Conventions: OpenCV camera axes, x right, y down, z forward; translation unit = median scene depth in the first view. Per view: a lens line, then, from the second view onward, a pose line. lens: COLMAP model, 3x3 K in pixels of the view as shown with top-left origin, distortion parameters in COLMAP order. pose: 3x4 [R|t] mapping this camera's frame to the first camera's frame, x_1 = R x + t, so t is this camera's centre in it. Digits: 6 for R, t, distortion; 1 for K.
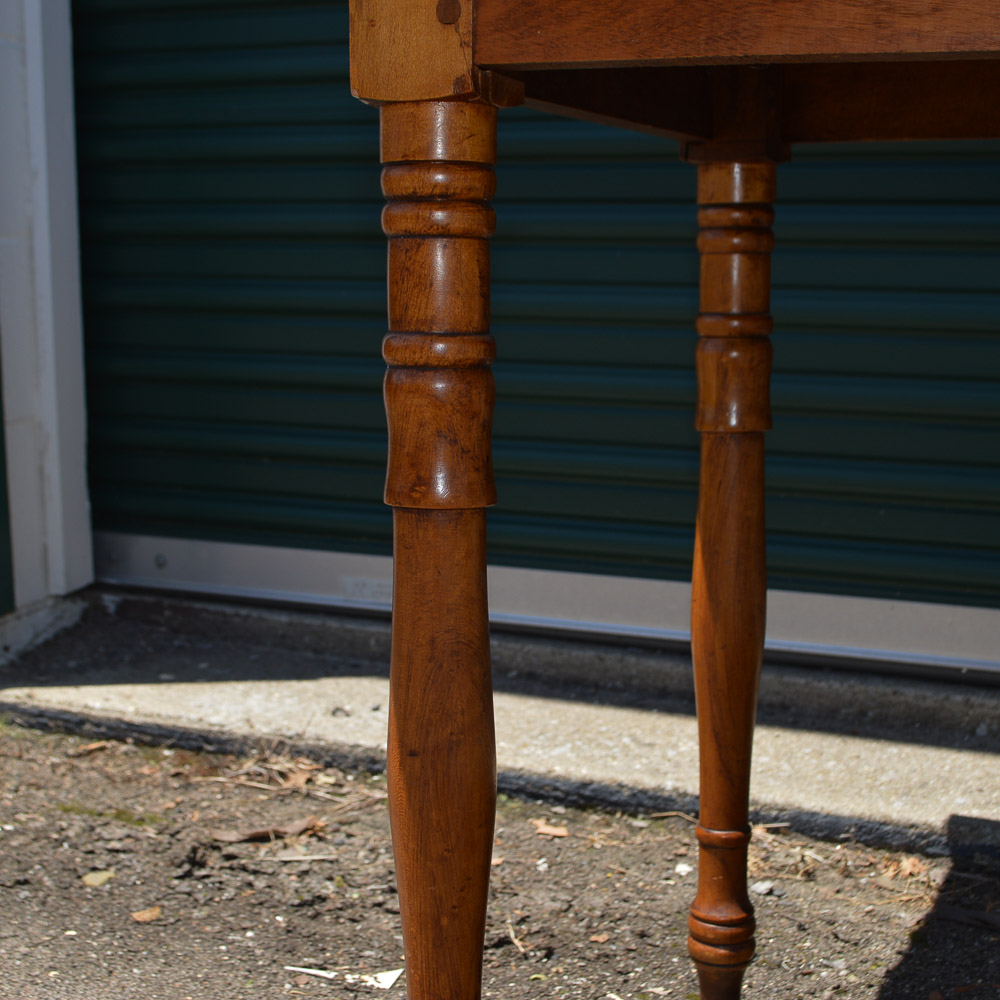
lens RADIAL K [[1738.5, 0, 499.8], [0, 1738.5, 544.9], [0, 0, 1]] dist [-0.072177, 0.067679]
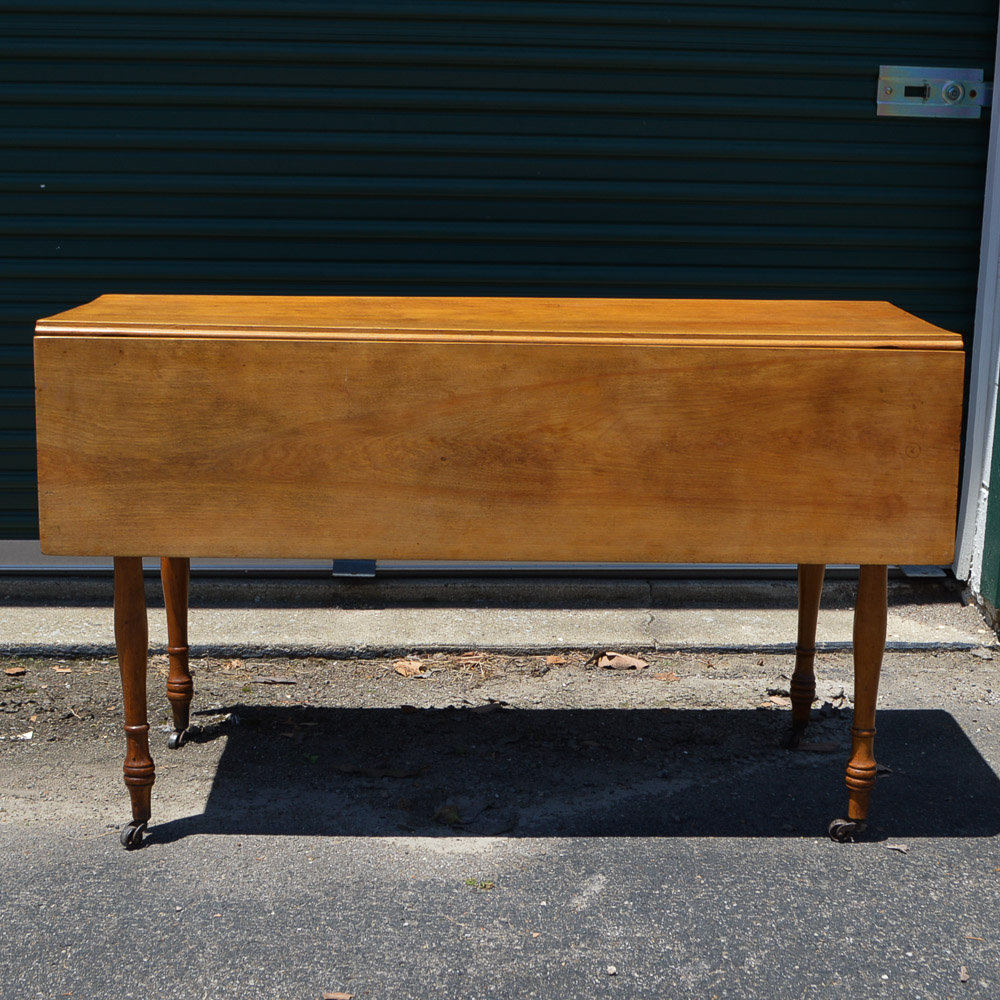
lens RADIAL K [[1753.3, 0, 525.4], [0, 1753.3, 481.7], [0, 0, 1]] dist [-0.070715, -0.012837]
pose [[0.888812, -0.084007, 0.450507, -0.561381], [0.069757, 0.996400, 0.048175, -0.170045], [-0.452932, -0.011393, 0.891472, -1.542598]]
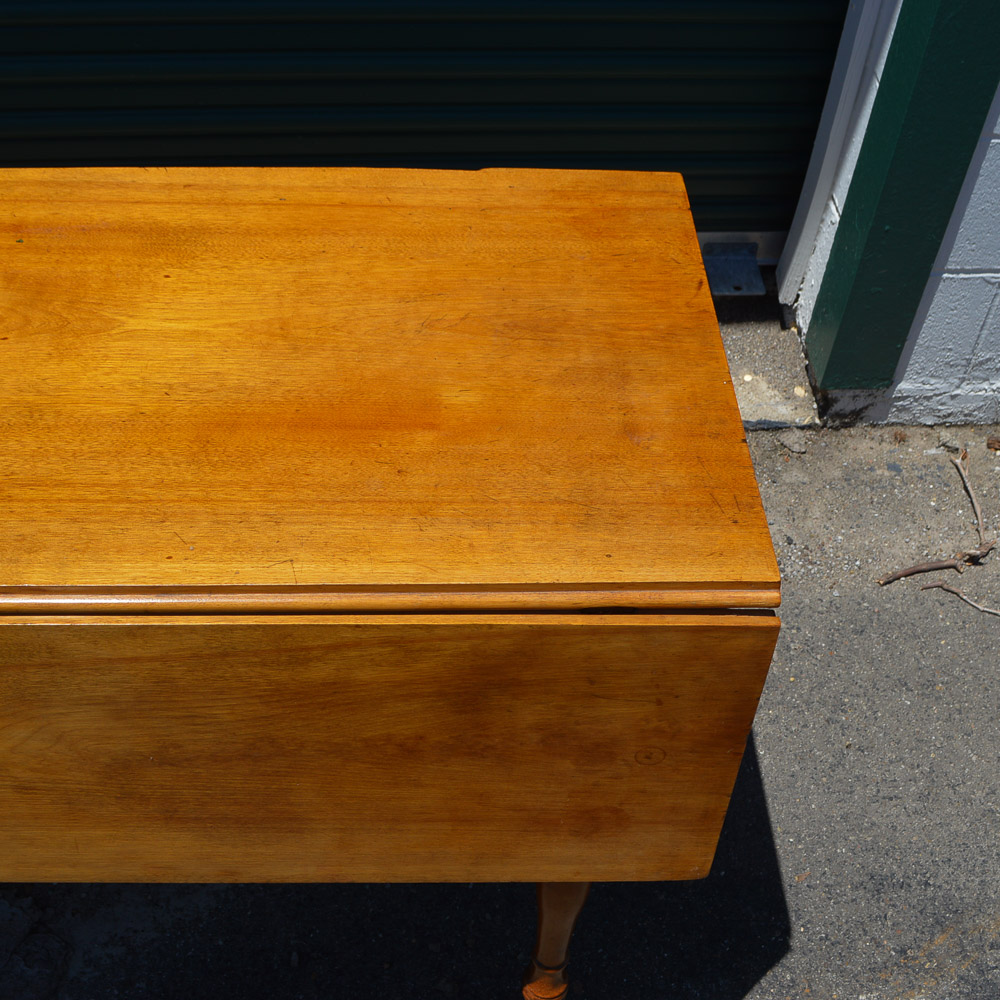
lens RADIAL K [[1351.6, 0, 479.9], [0, 1351.6, 501.0], [0, 0, 1]] dist [-0.078190, 0.018852]
pose [[0.885597, -0.320779, 0.335885, 0.520622], [0.053091, 0.788358, 0.612922, -0.713429], [-0.461410, -0.524970, 0.715198, -0.295644]]
